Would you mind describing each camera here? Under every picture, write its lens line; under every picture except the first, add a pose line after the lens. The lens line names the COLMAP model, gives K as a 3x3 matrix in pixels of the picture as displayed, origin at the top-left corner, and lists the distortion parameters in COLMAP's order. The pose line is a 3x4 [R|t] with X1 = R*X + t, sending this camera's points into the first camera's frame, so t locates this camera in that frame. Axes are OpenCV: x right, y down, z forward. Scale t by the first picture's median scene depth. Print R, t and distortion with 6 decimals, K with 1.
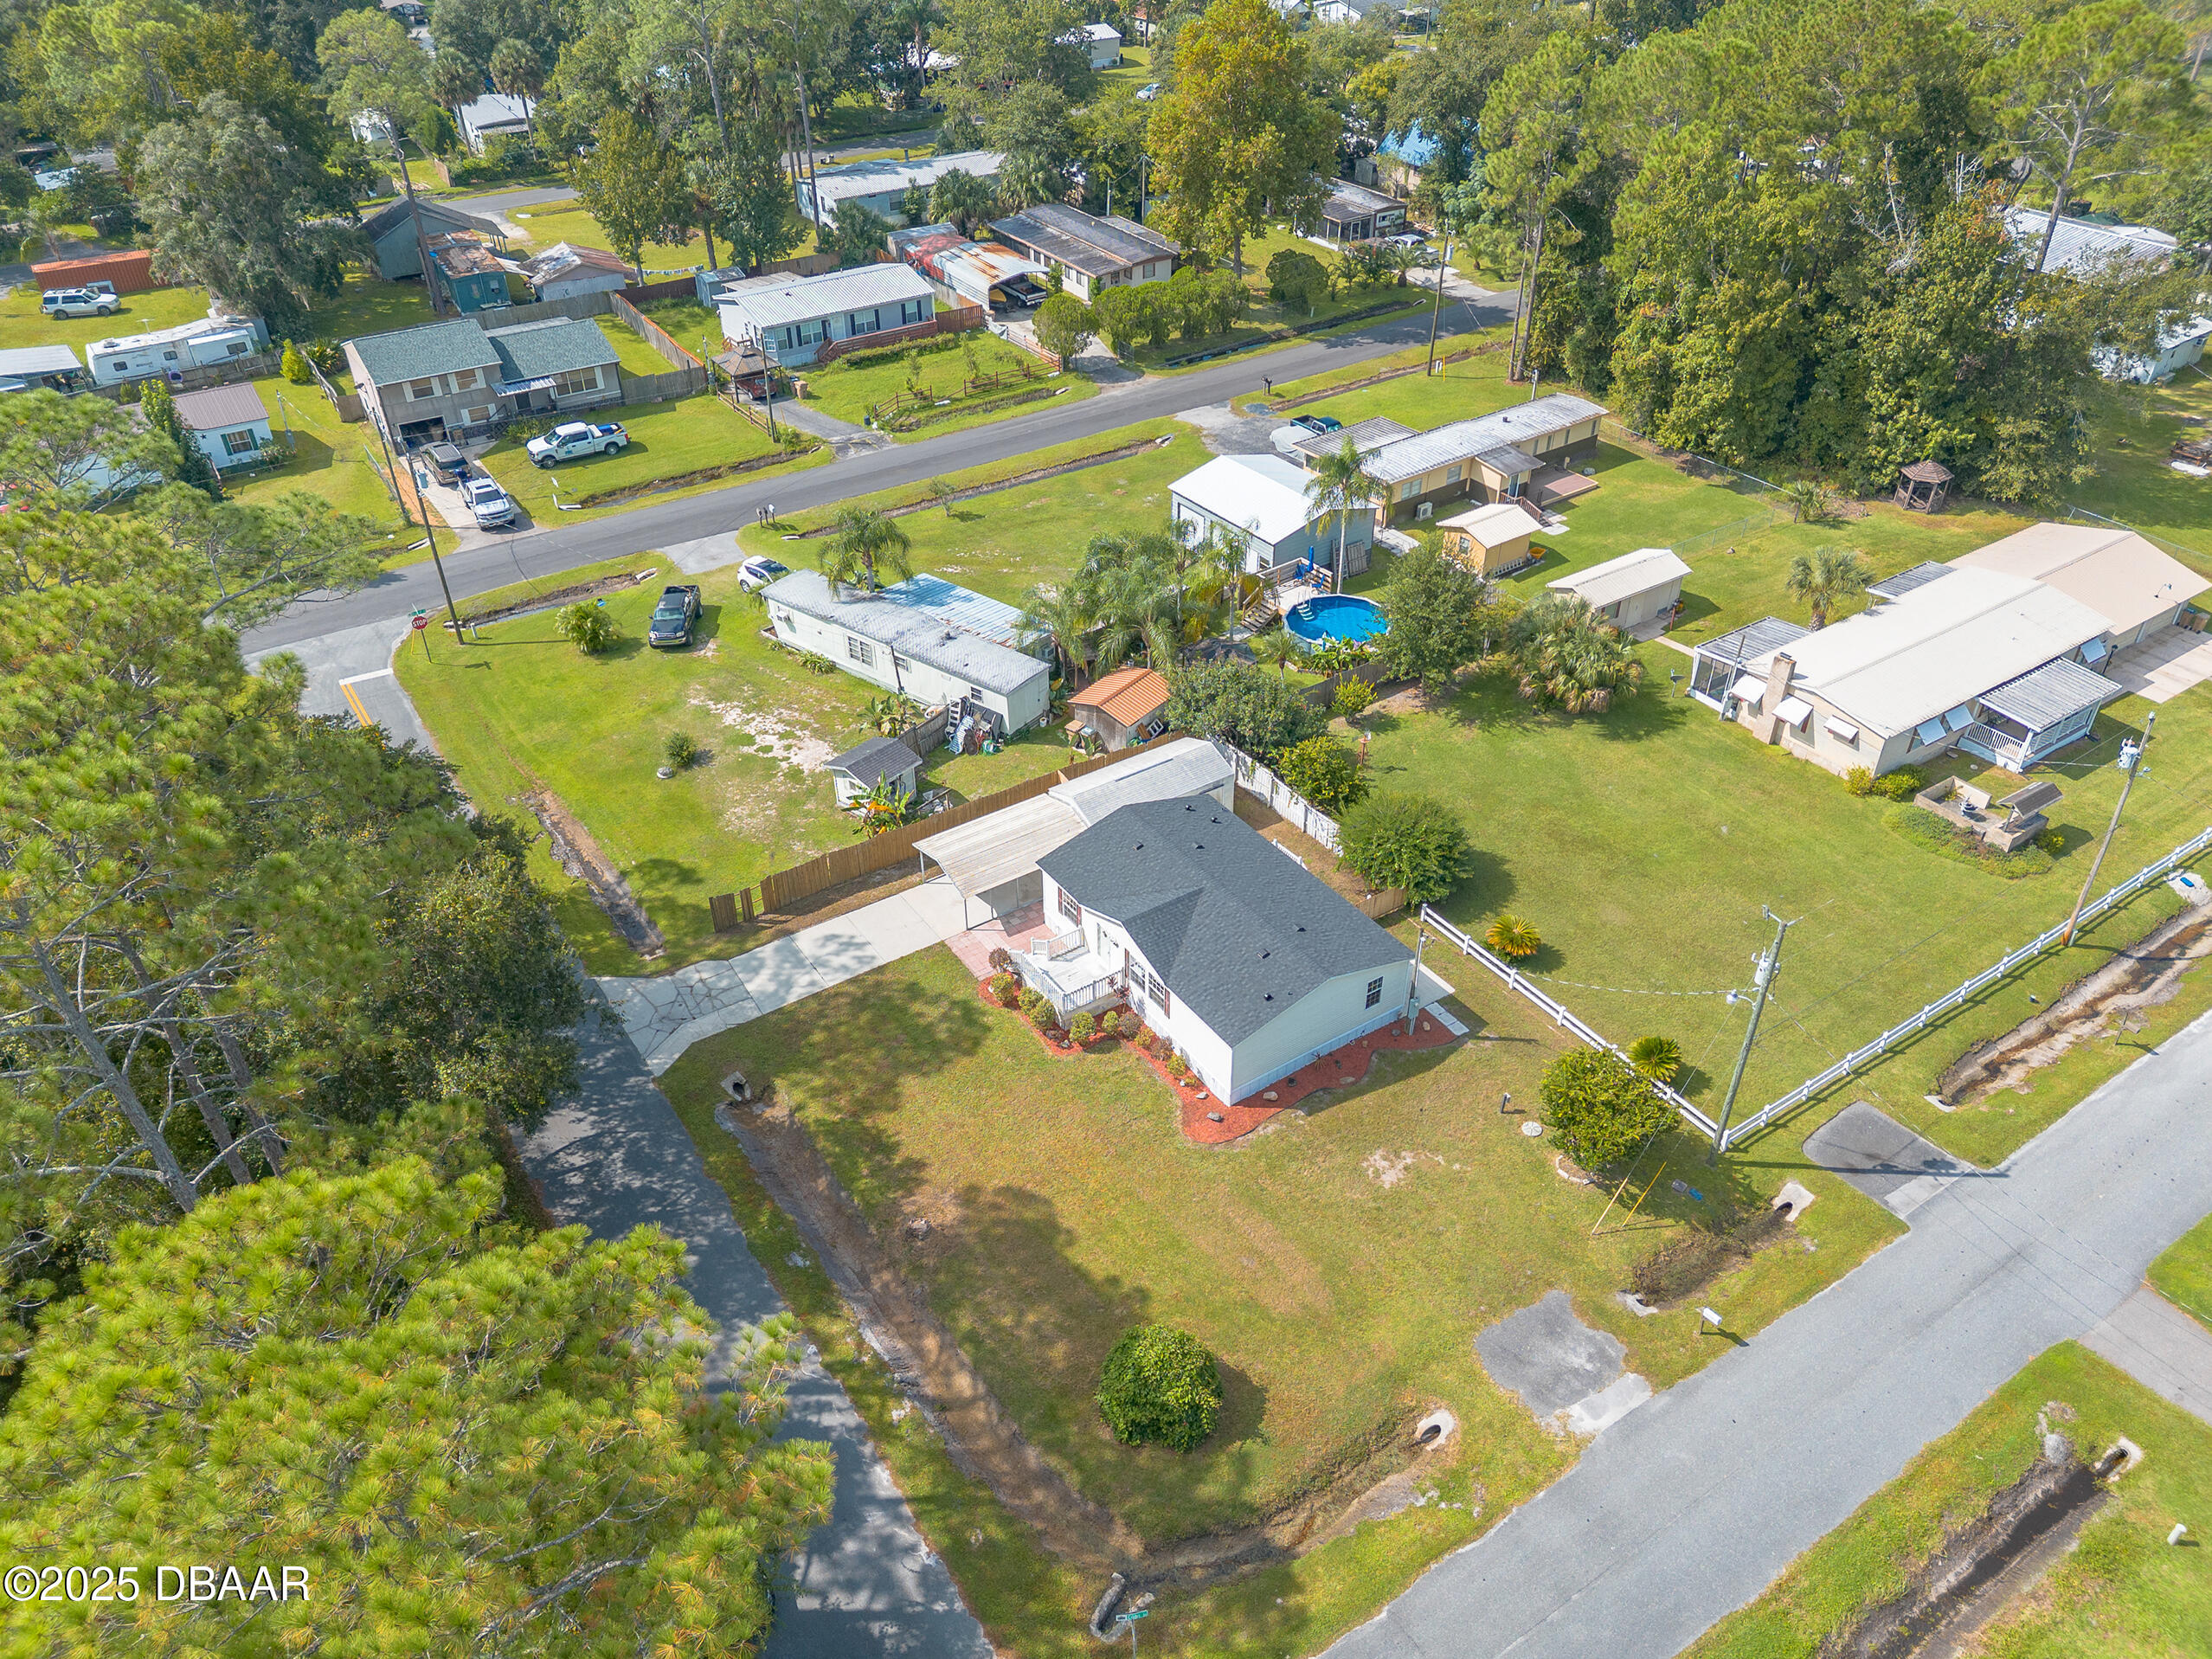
lens RADIAL K [[1573.5, 0, 1106.0], [0, 1573.5, 829.5], [0, 0, 1]] dist [0.071879, -0.081128]
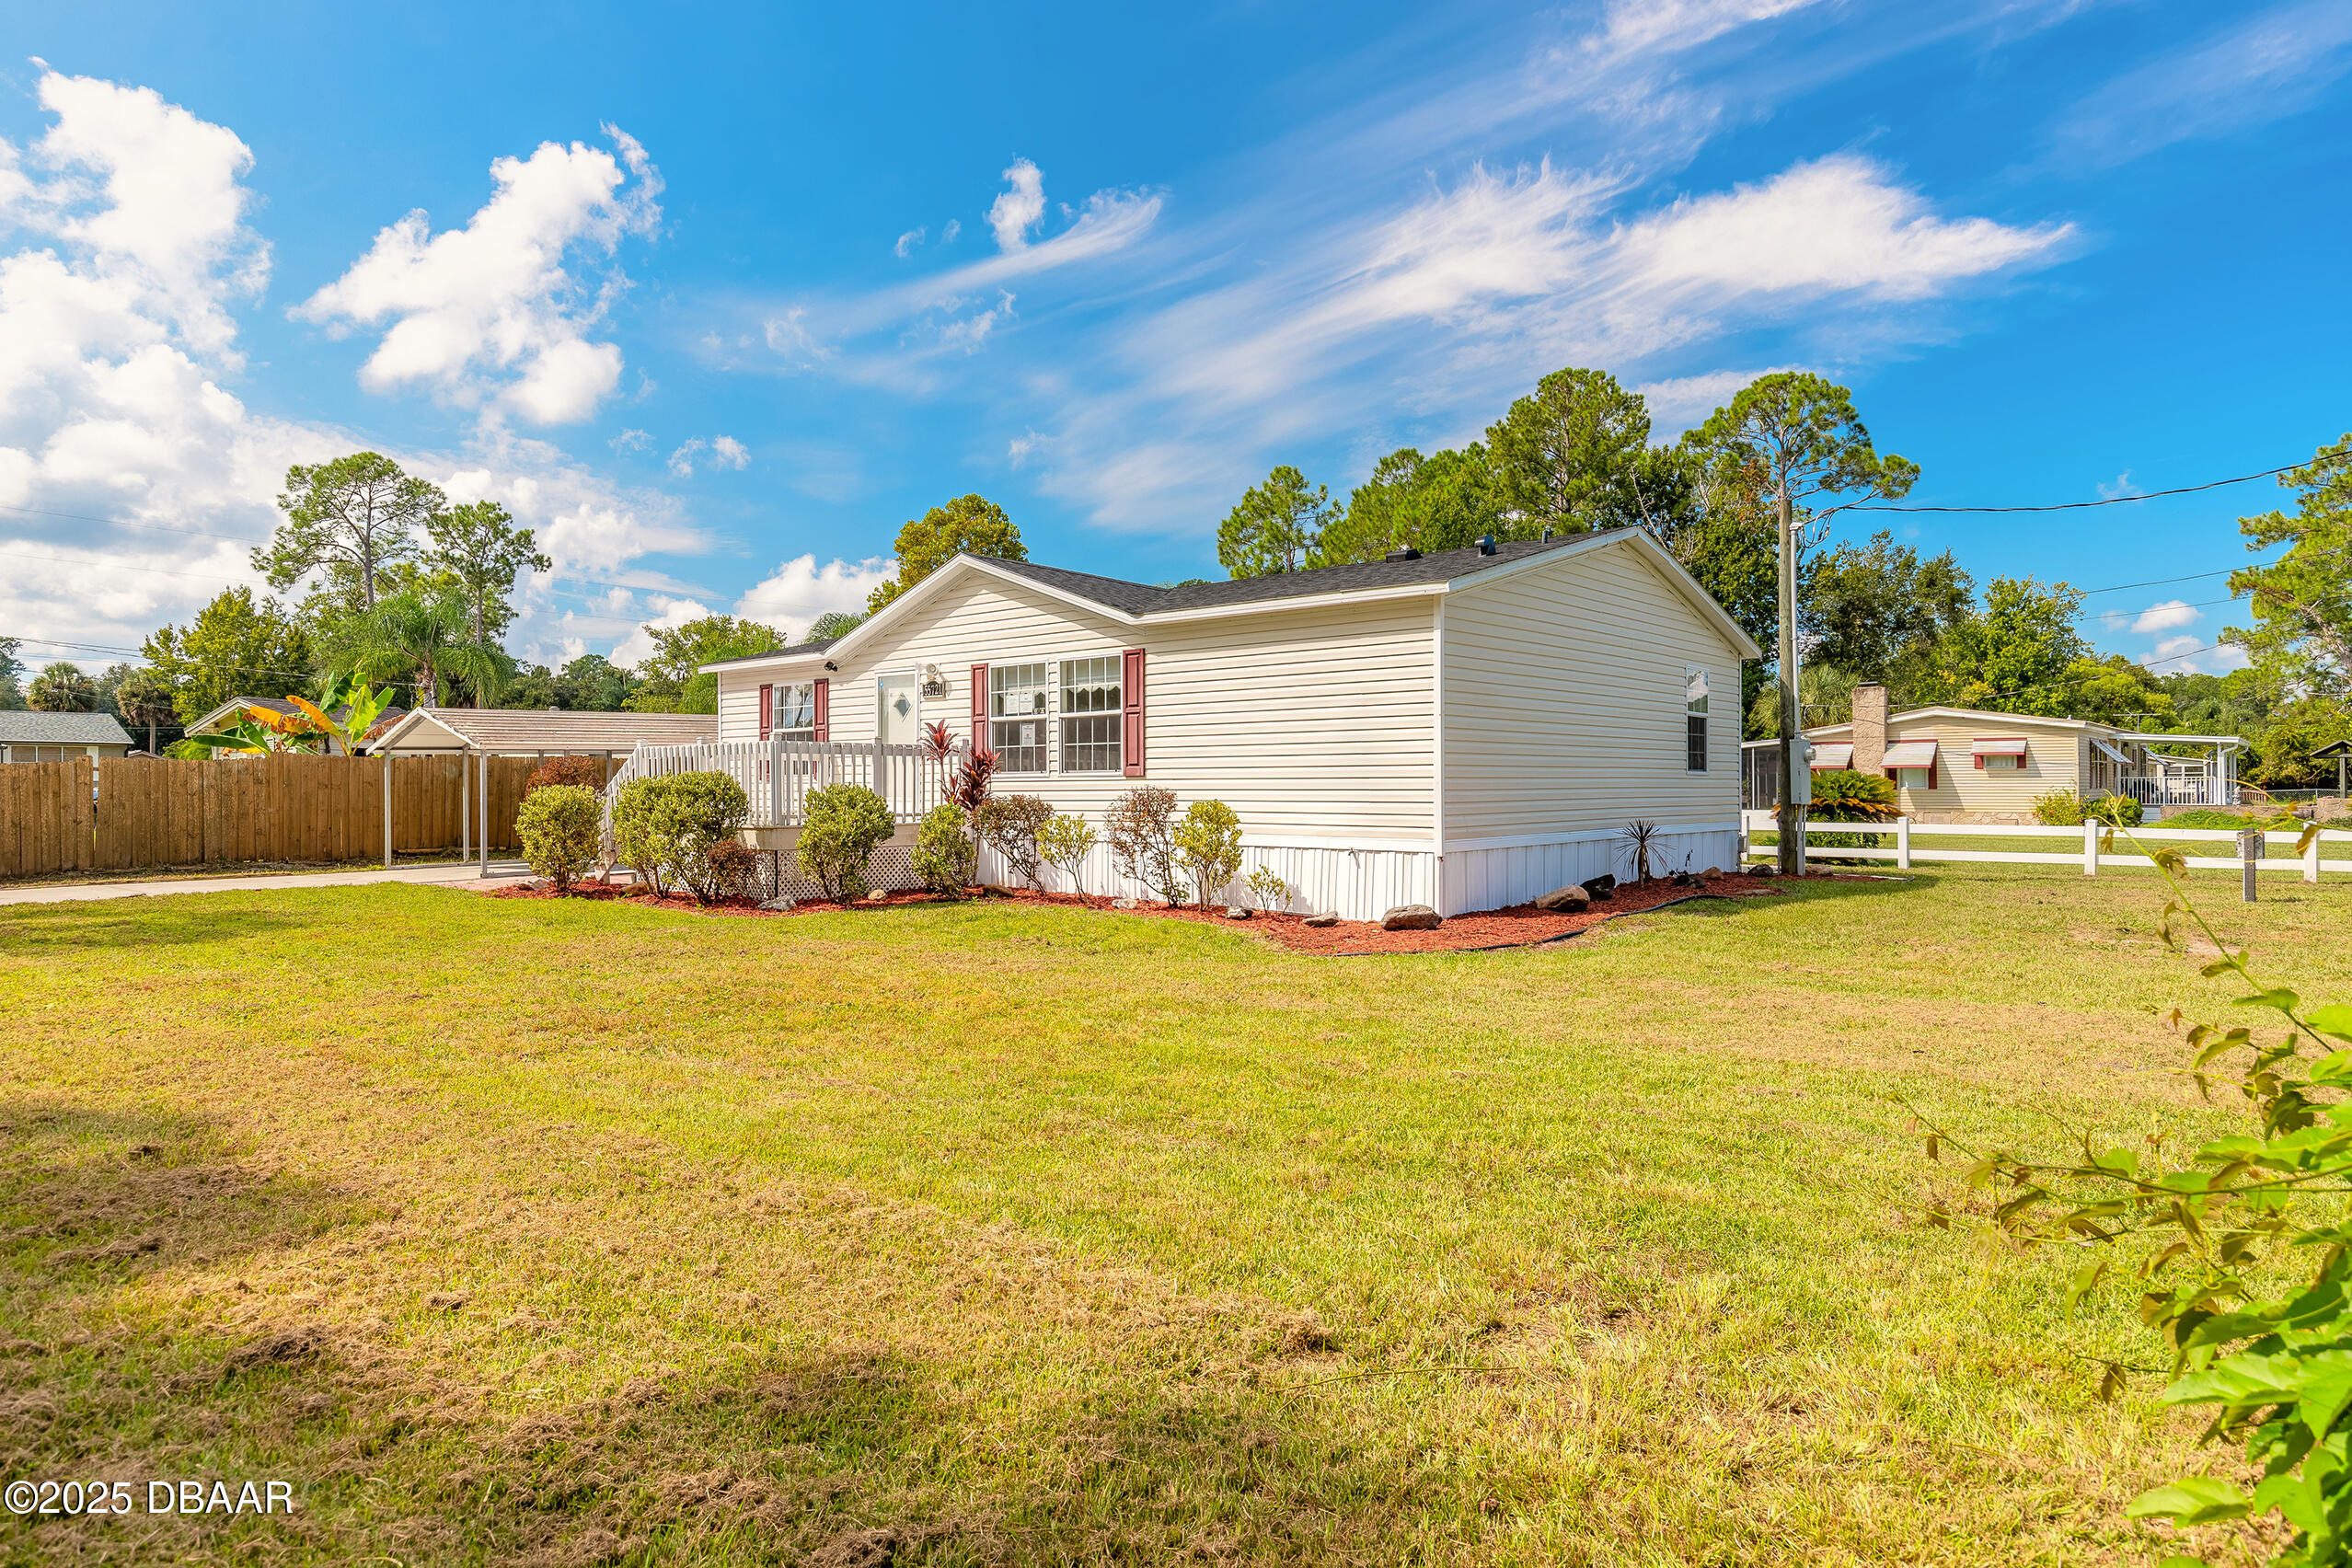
lens RADIAL K [[1354.4, 0, 1166.7], [0, 1354.4, 918.2], [0, 0, 1]] dist [0.005907, 0.002941]
pose [[0.964939, -0.020183, 0.261696, -0.018953], [0.151121, 0.857921, -0.491054, 0.215604], [-0.214604, 0.513385, 0.830892, 0.630417]]
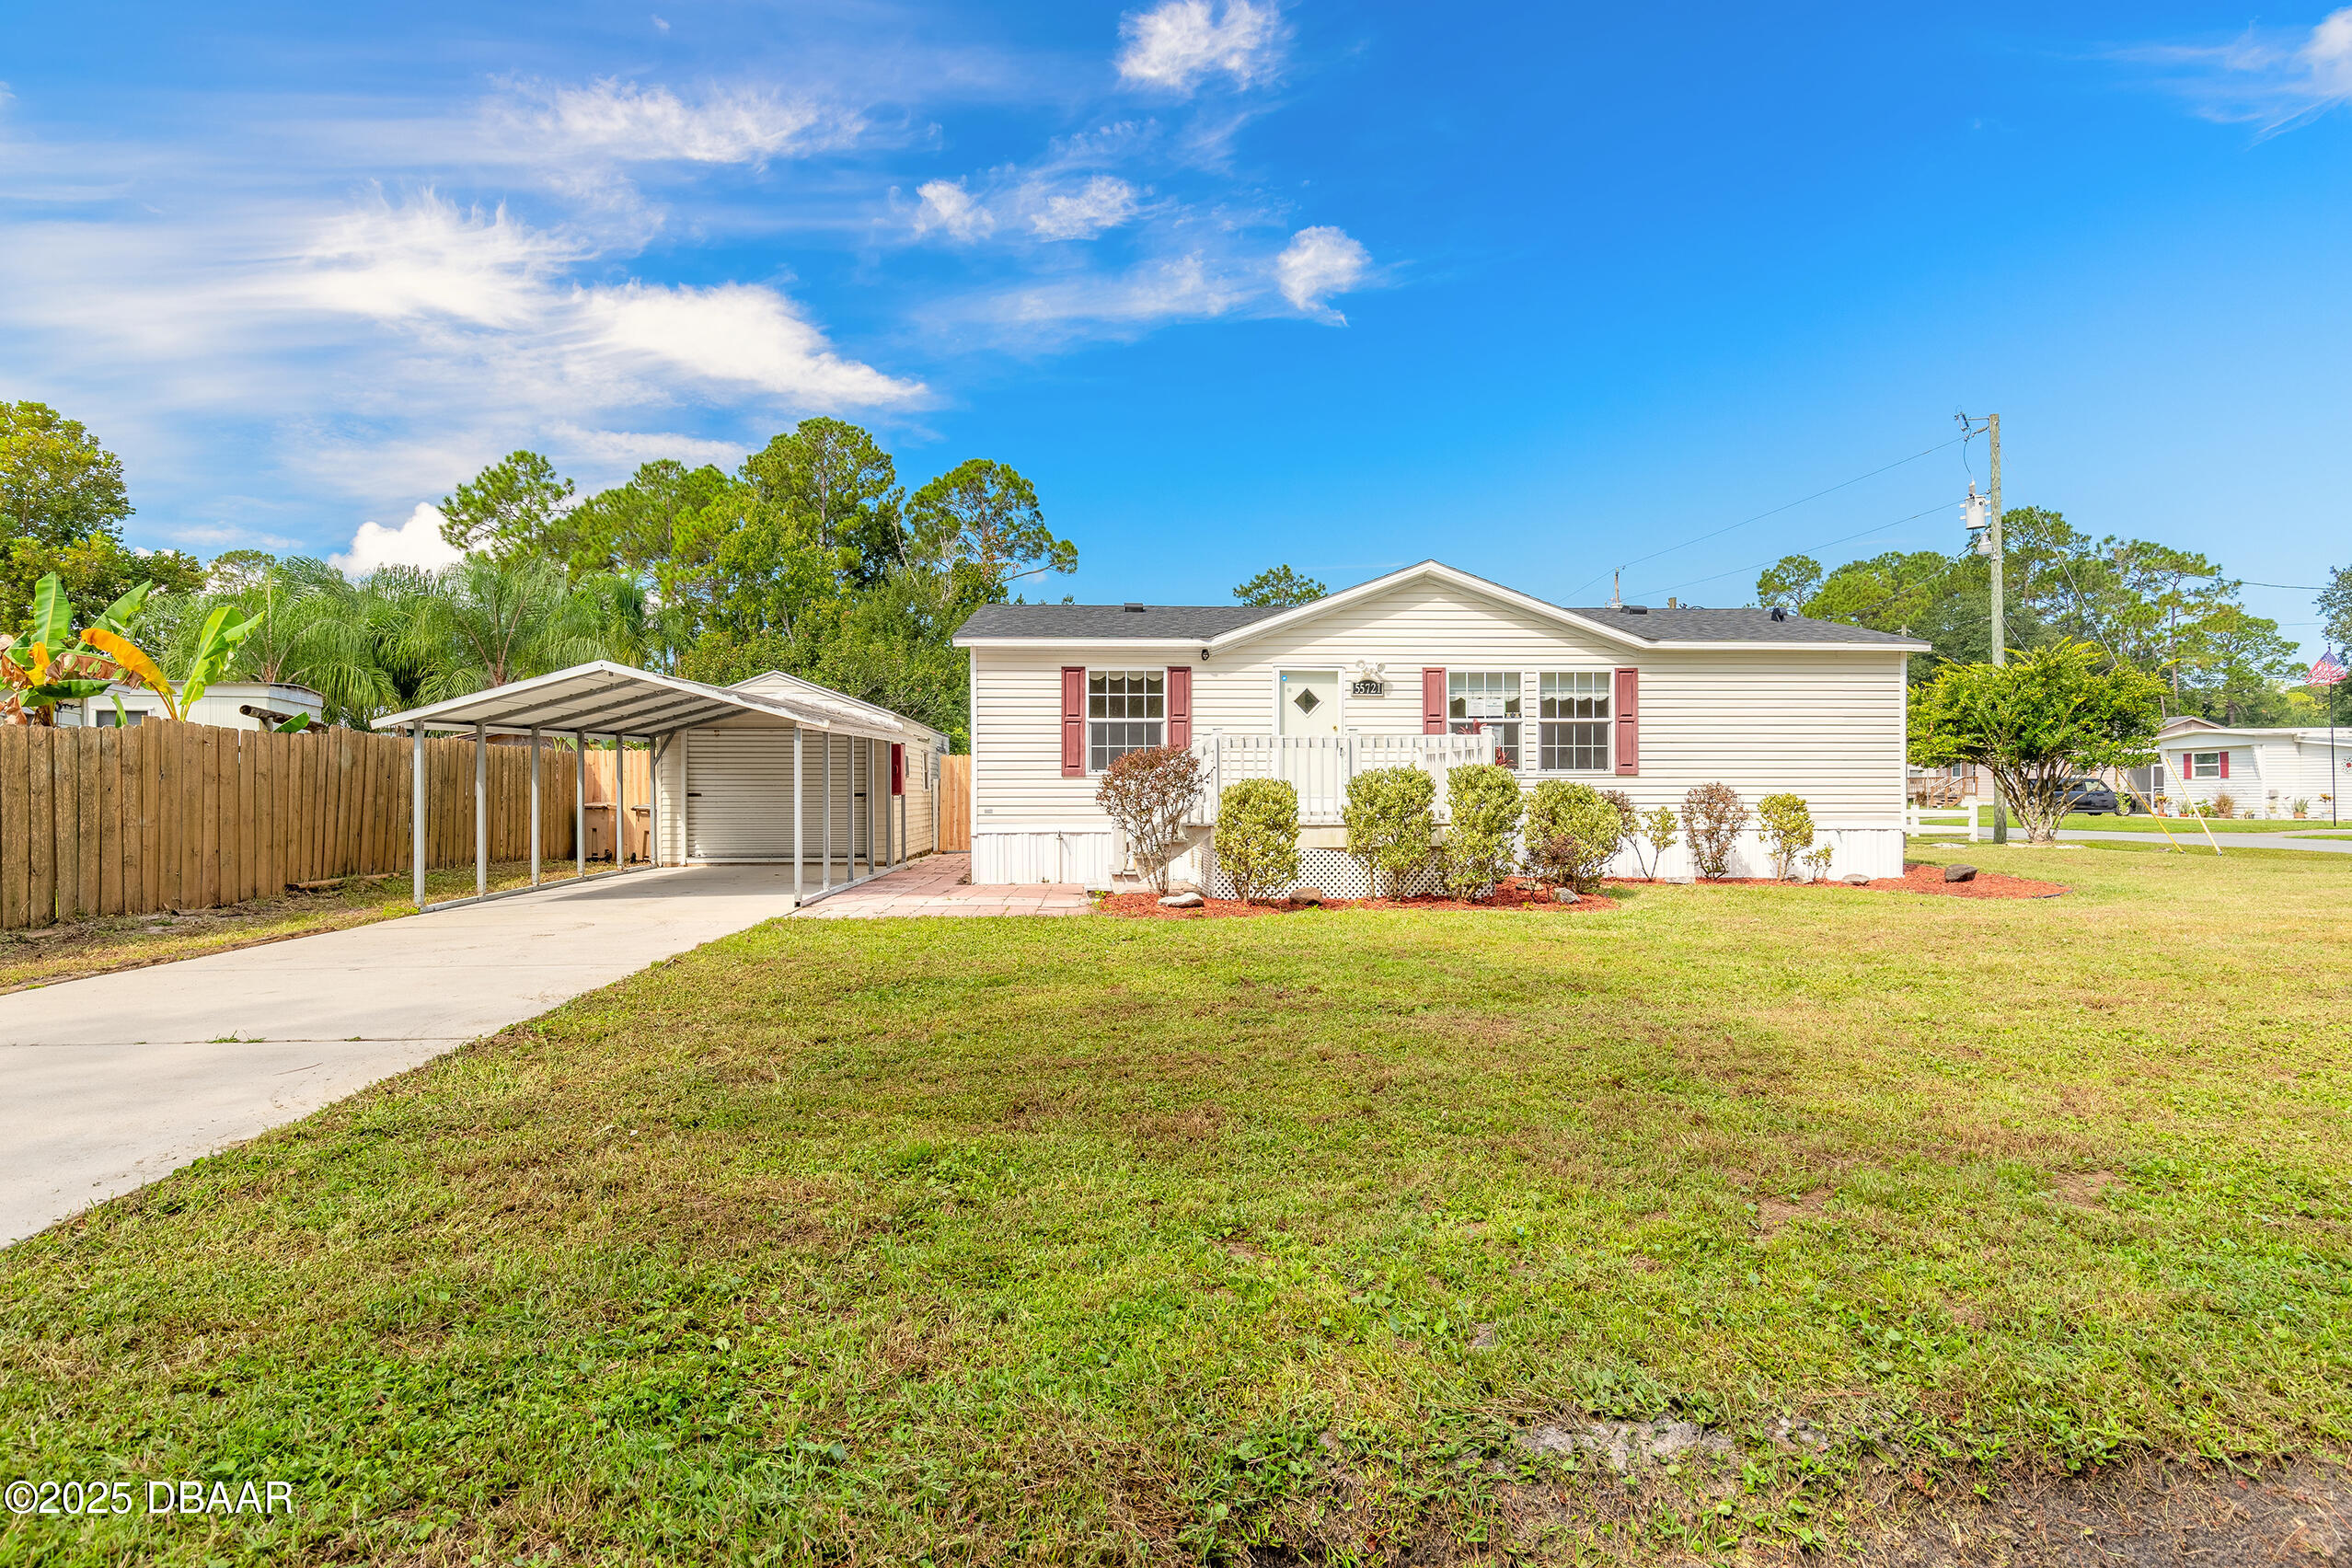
lens RADIAL K [[1207.6, 0, 1176.0], [0, 1207.6, 784.0], [0, 0, 1]] dist [-0.003711, -0.000691]
pose [[0.499658, 0.012283, 0.866136, -0.197187], [0.509507, 0.804471, -0.305334, 0.120934], [-0.700531, 0.593865, 0.395702, 0.764222]]
